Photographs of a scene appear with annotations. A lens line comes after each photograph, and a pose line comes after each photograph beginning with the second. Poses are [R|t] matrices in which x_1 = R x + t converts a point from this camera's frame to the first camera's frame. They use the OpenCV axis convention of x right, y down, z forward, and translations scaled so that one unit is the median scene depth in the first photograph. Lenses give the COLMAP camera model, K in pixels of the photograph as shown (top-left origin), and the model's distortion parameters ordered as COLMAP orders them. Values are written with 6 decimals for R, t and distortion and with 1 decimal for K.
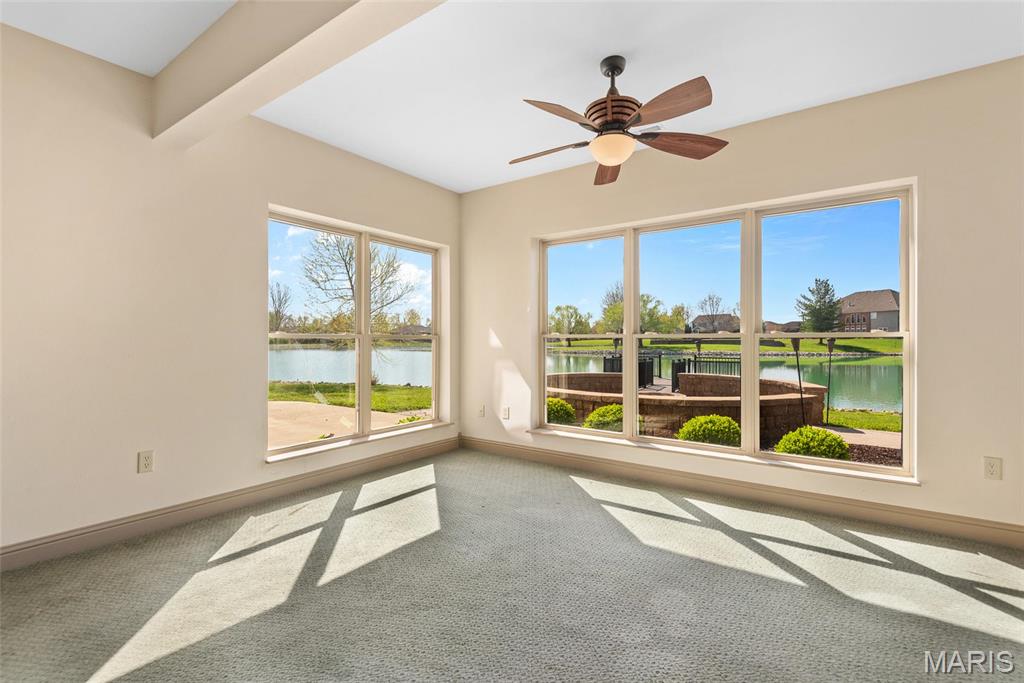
lens RADIAL K [[437.9, 0, 512.0], [0, 437.9, 341.5], [0, 0, 1]] dist [0.001675, 0.000038]
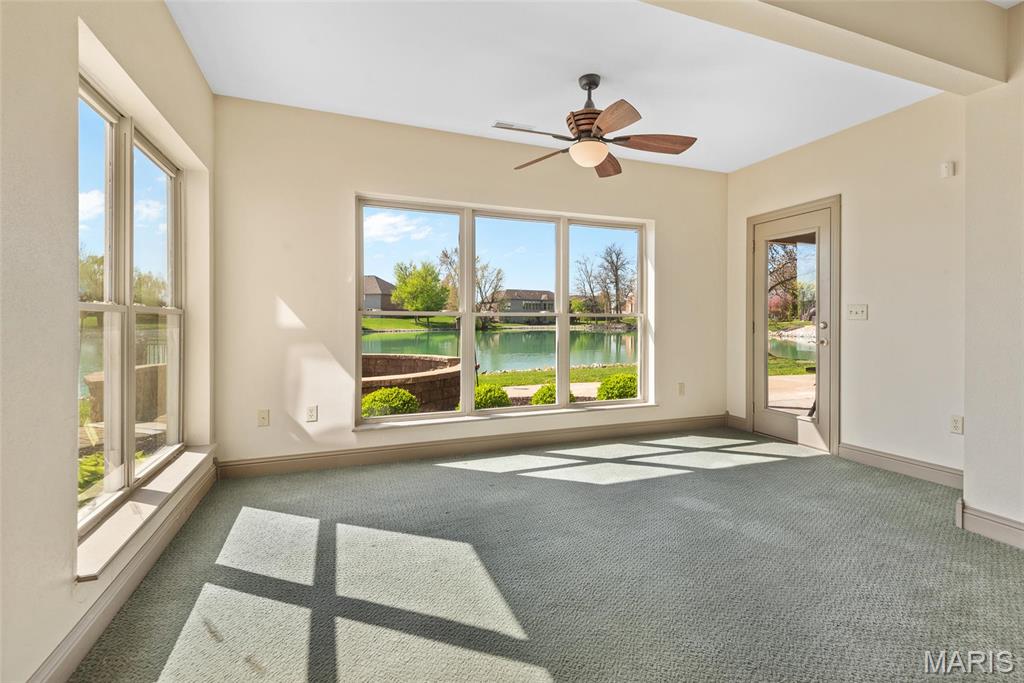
lens RADIAL K [[481.0, 0, 516.0], [0, 481.0, 322.9], [0, 0, 1]] dist [0.000190, -0.000029]
pose [[0.551938, -0.003089, 0.833879, -0.728378], [-0.002461, 0.999983, 0.005333, 0.002122], [-0.833881, -0.004996, 0.551921, 0.352938]]
